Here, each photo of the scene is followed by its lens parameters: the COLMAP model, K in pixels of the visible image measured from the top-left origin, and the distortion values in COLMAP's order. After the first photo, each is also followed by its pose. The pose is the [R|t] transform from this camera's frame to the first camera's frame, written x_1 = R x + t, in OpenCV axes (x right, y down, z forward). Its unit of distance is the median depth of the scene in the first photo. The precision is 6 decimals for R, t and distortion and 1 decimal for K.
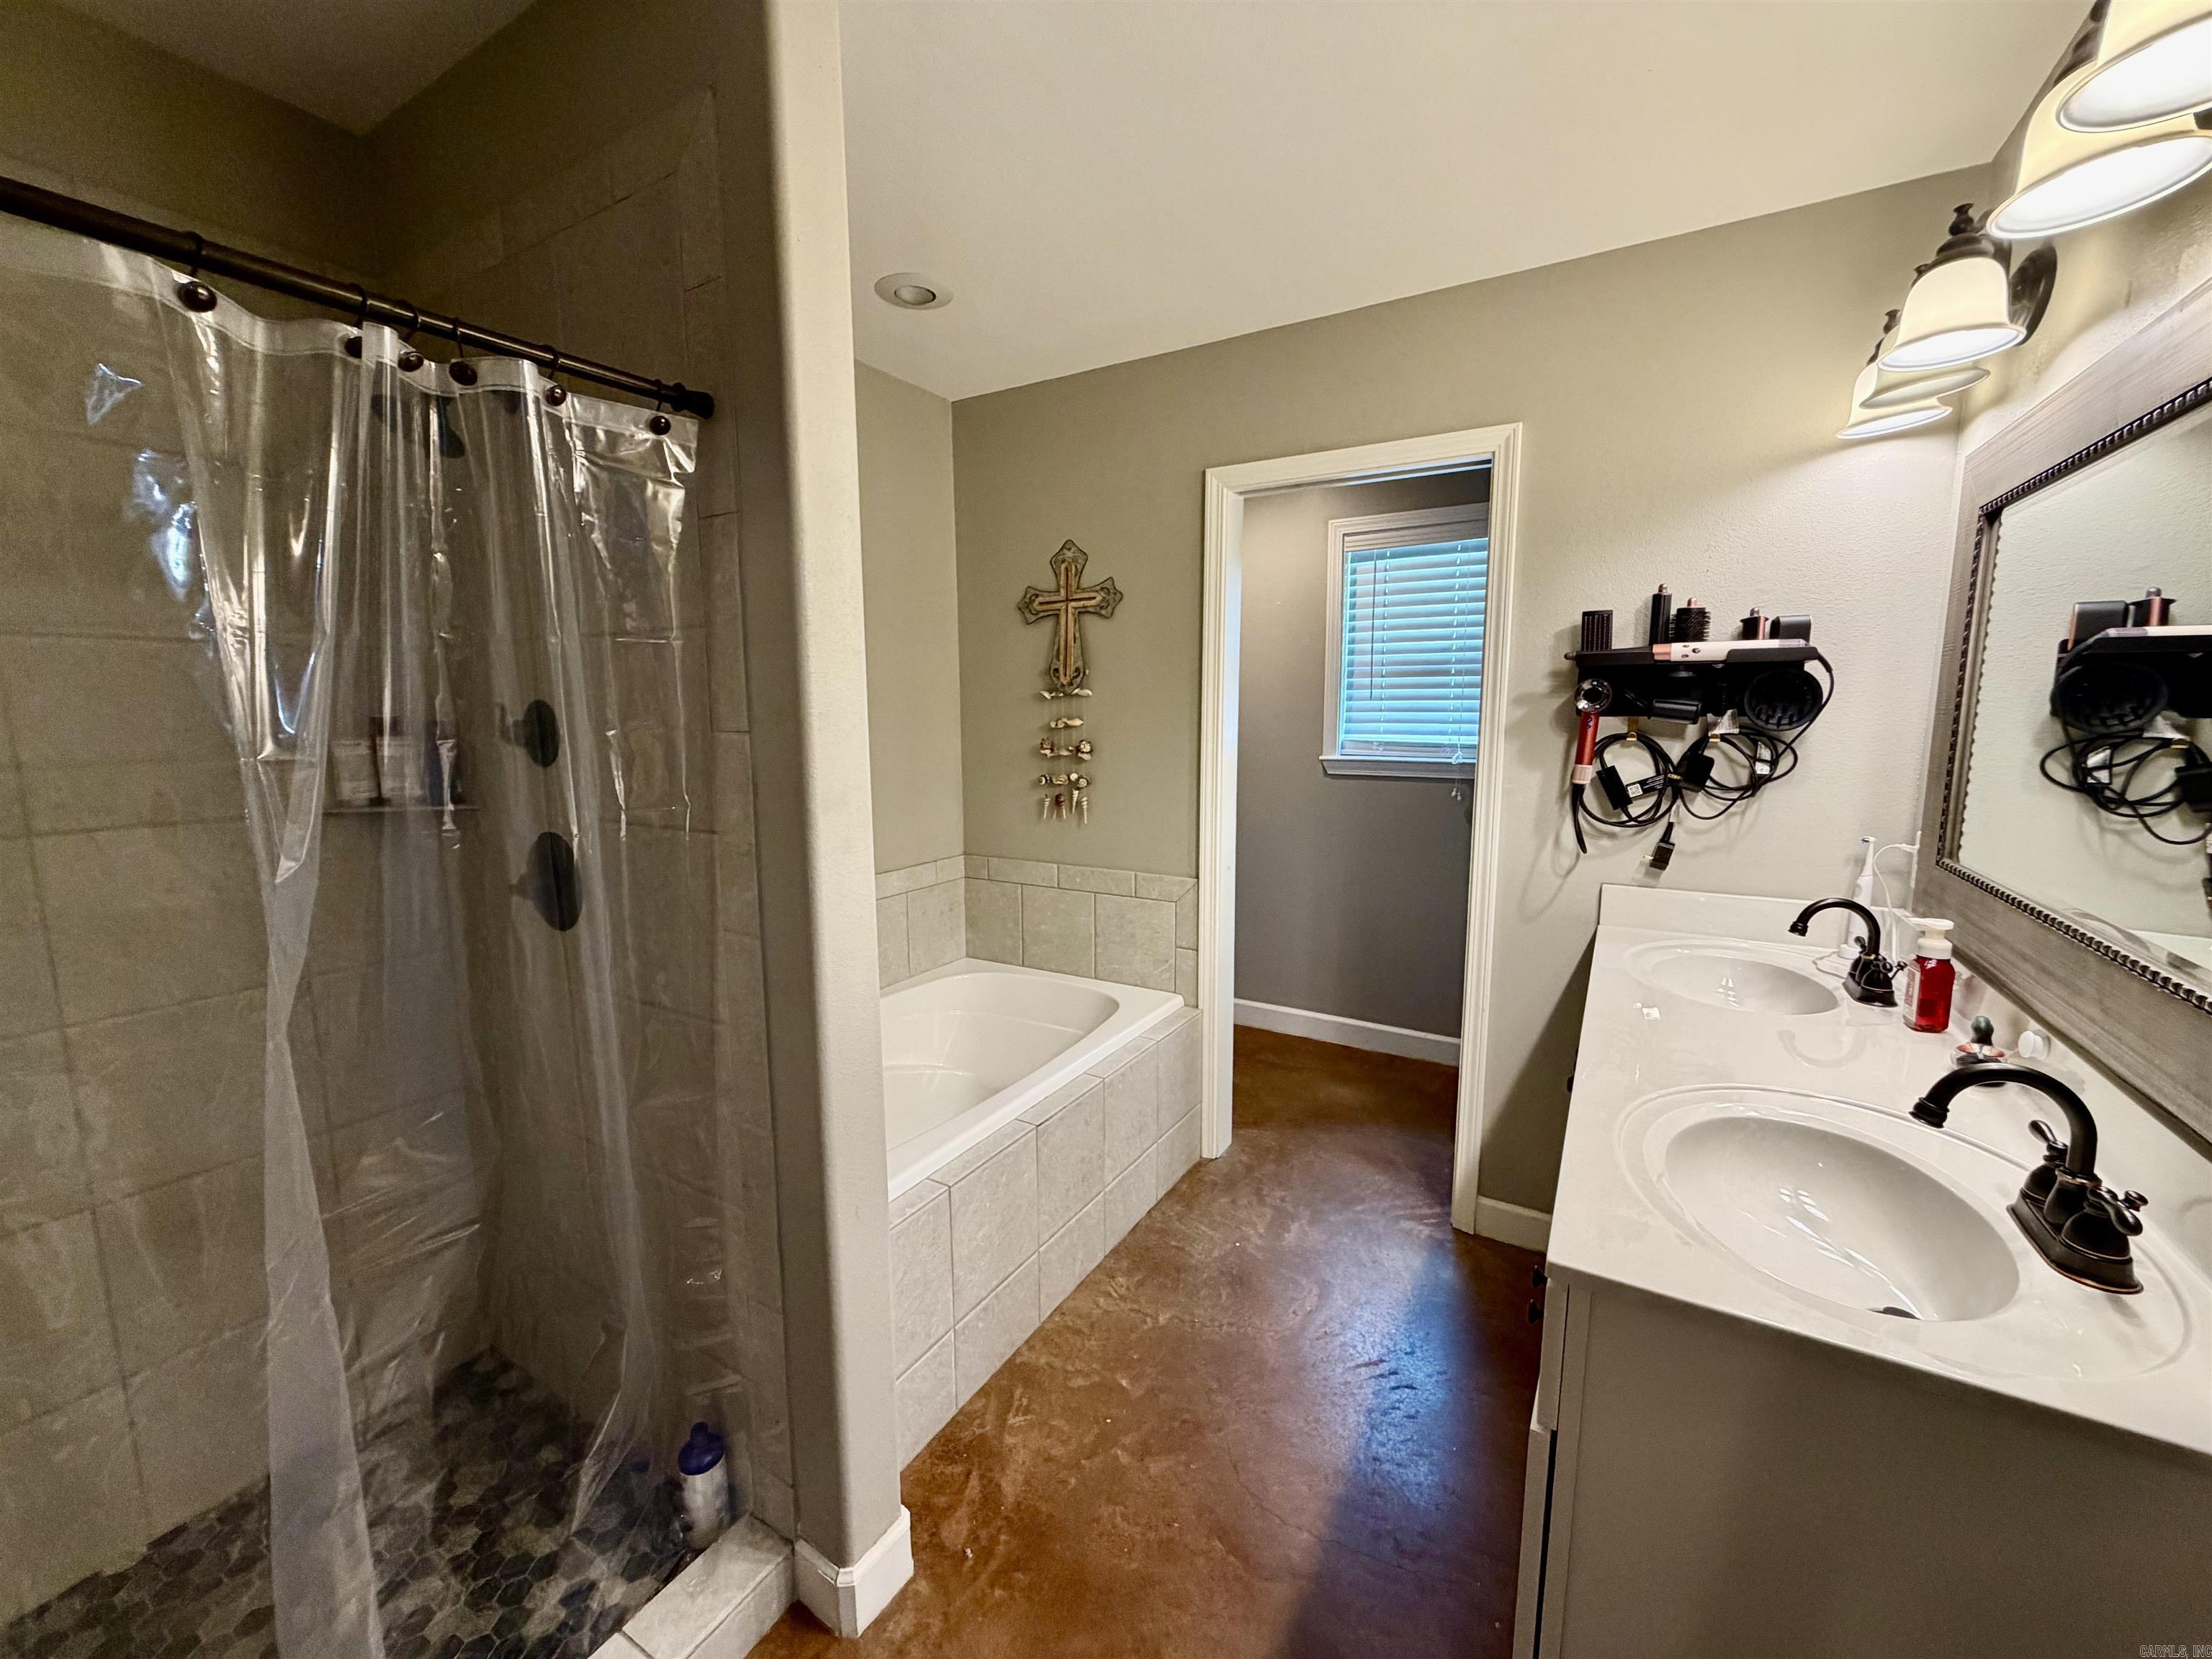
lens RADIAL K [[892.3, 0, 1102.7], [0, 892.3, 832.5], [0, 0, 1]] dist [0.002902, 0.000860]
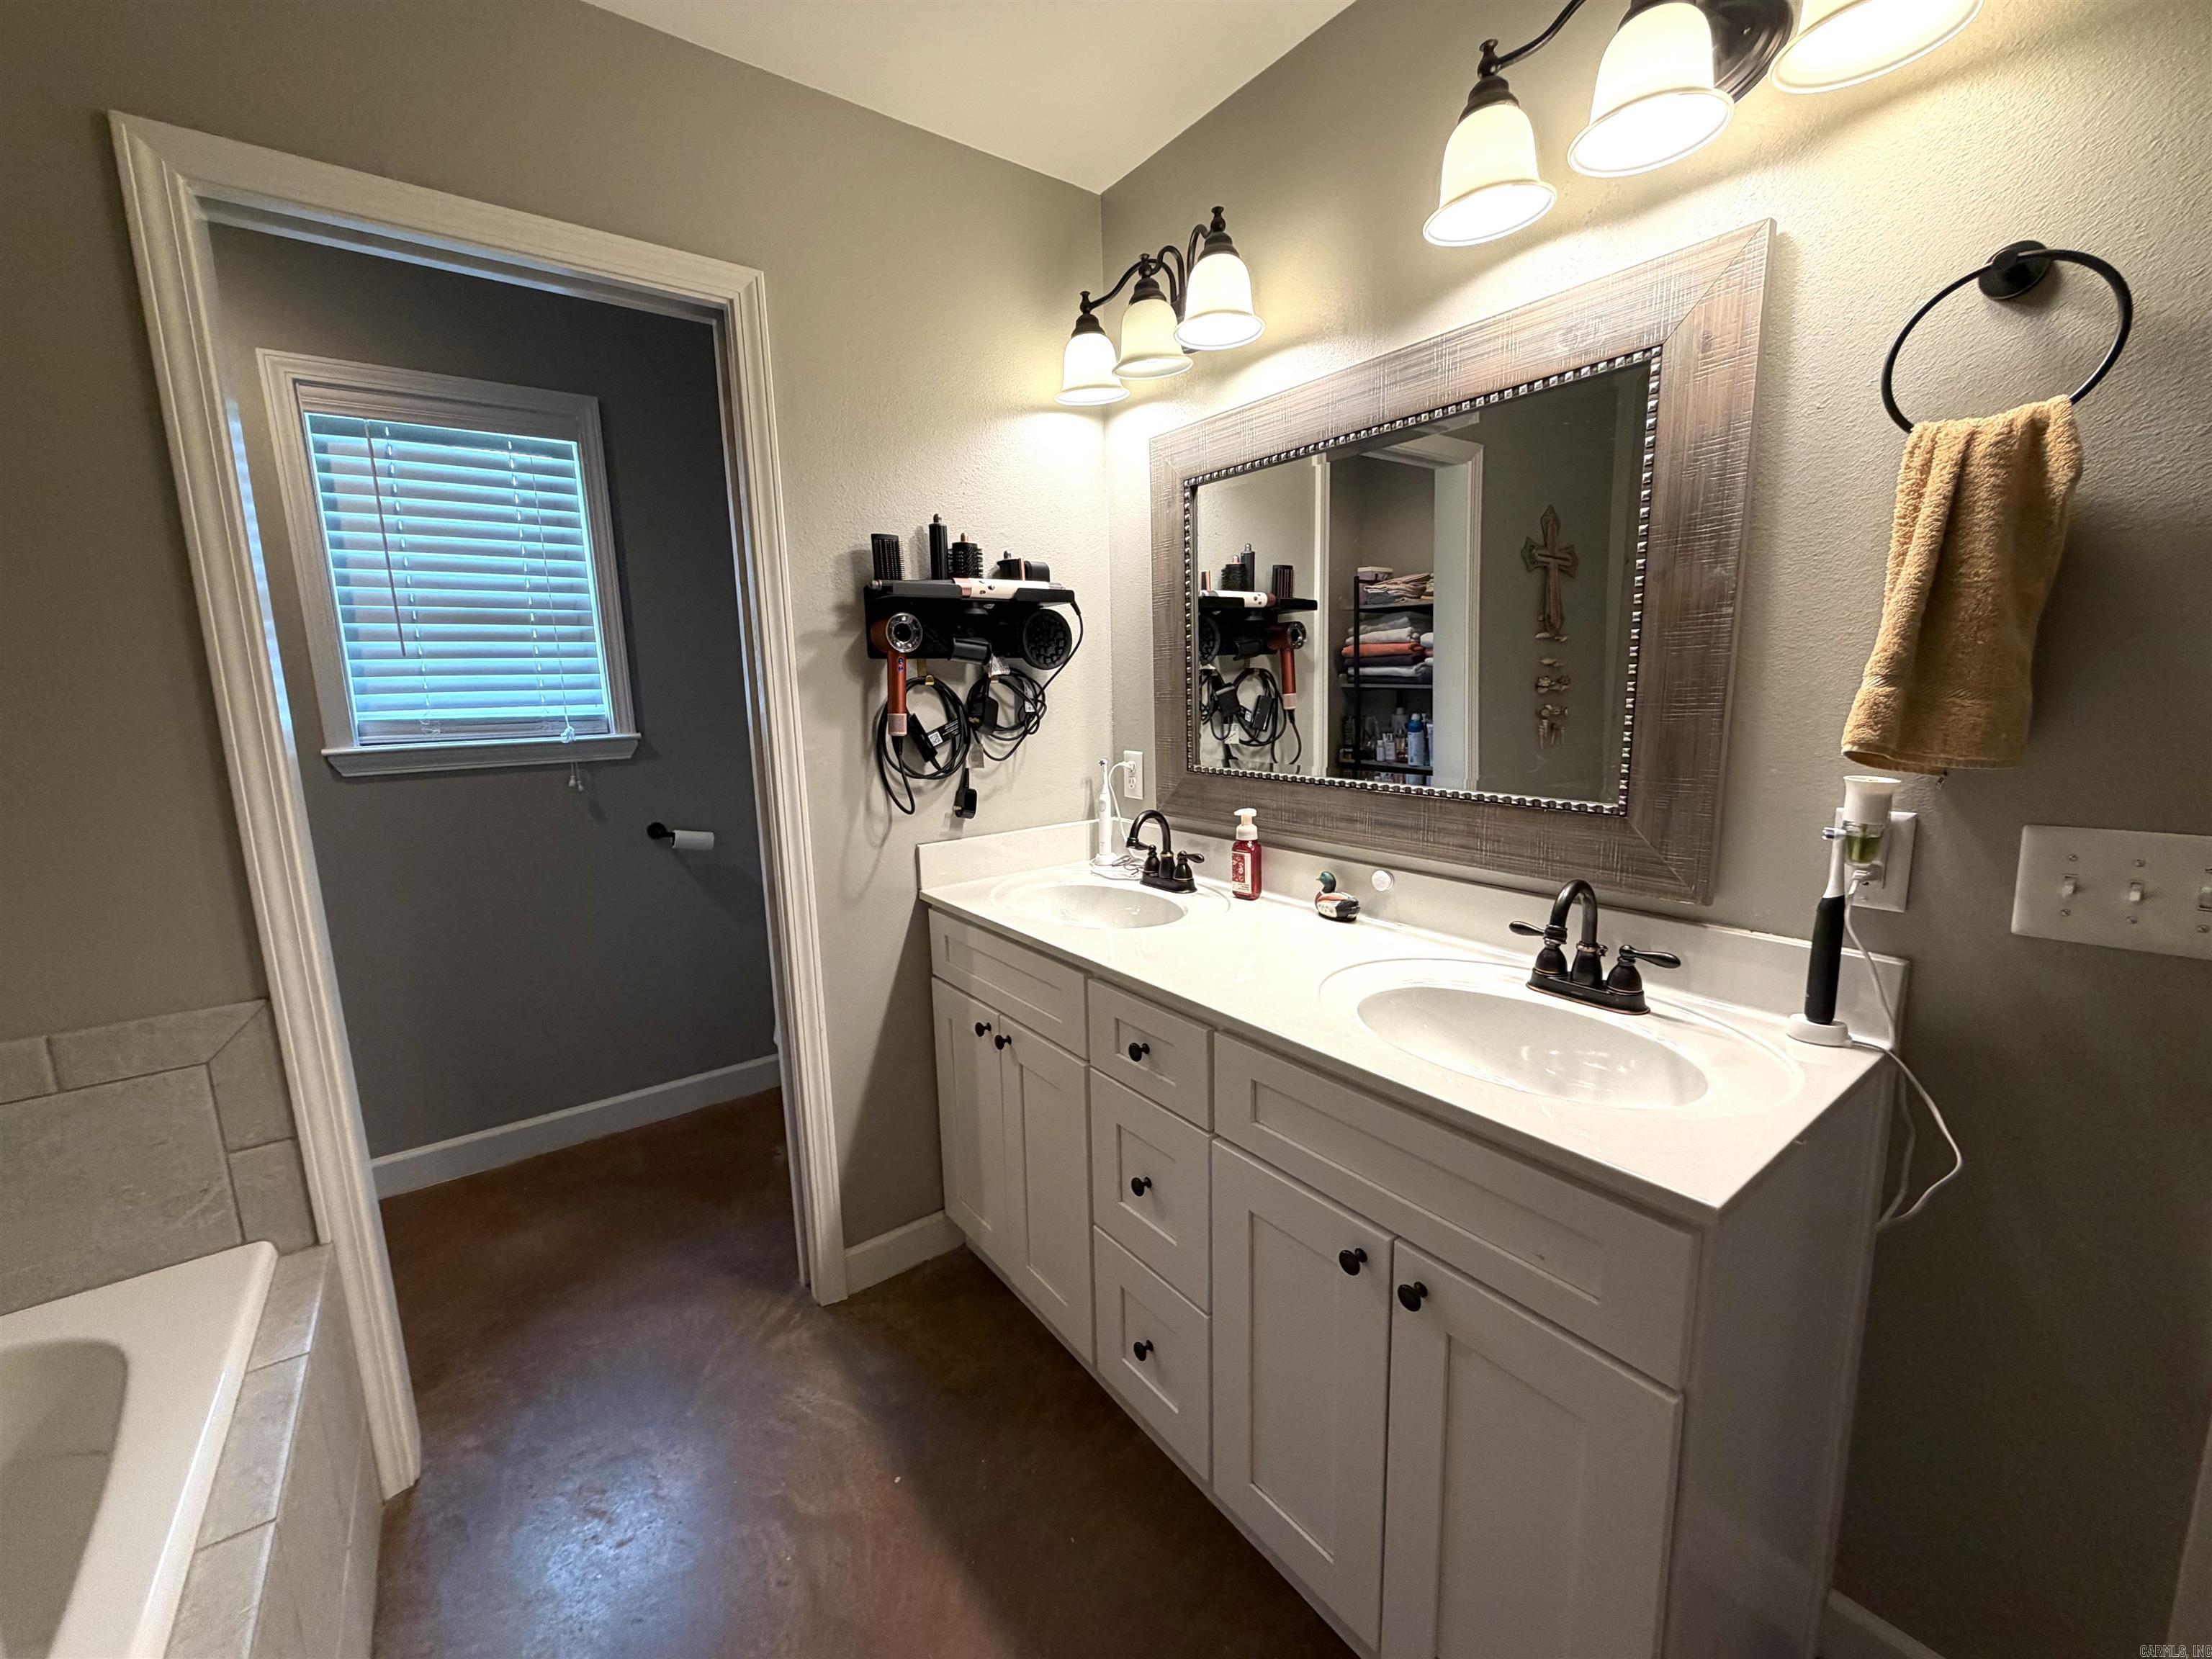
lens RADIAL K [[892.3, 0, 1103.1], [0, 892.3, 831.0], [0, 0, 1]] dist [0.002902, 0.000860]
pose [[0.383936, -0.164913, 0.908514, -0.208641], [0.155661, 0.981399, 0.112361, -0.032314], [-0.910144, 0.098281, 0.402465, 0.512373]]
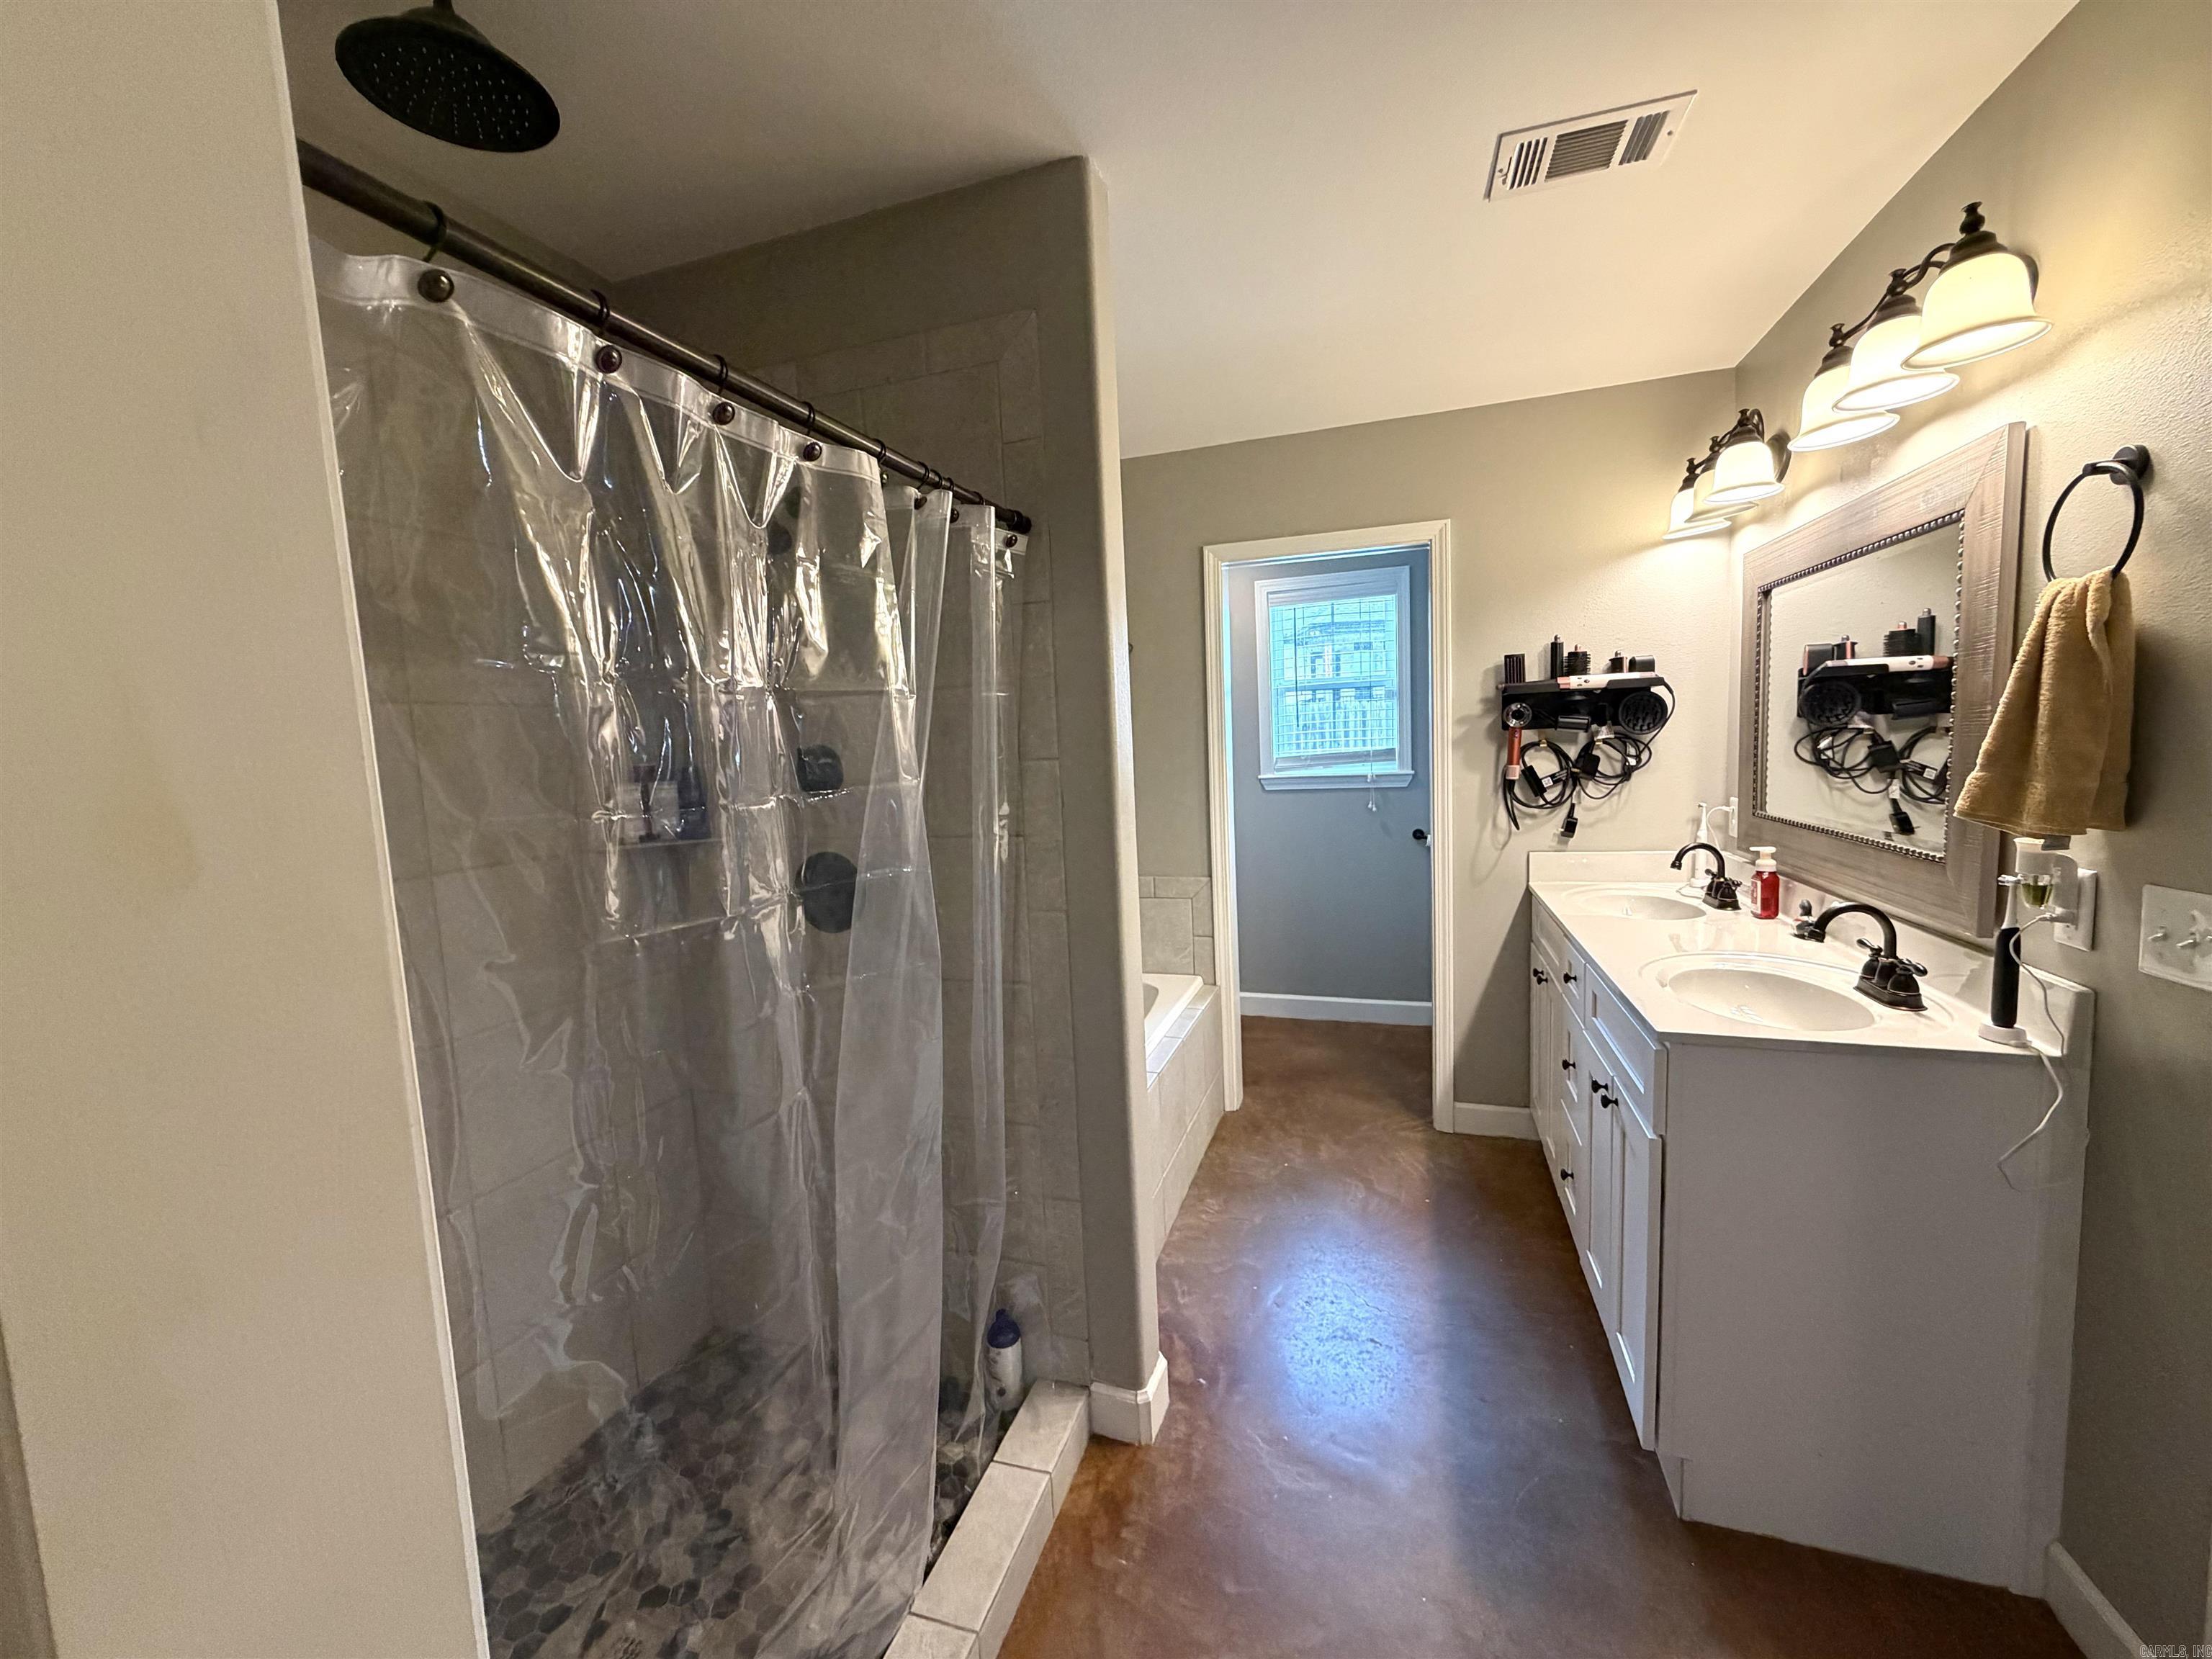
lens RADIAL K [[892.3, 0, 1105.2], [0, 892.3, 834.0], [0, 0, 1]] dist [0.002902, 0.000860]
pose [[0.975012, -0.061884, 0.213361, -0.399868], [0.071149, 0.996815, -0.036017, 0.036647], [-0.210452, 0.050297, 0.976309, -0.218236]]
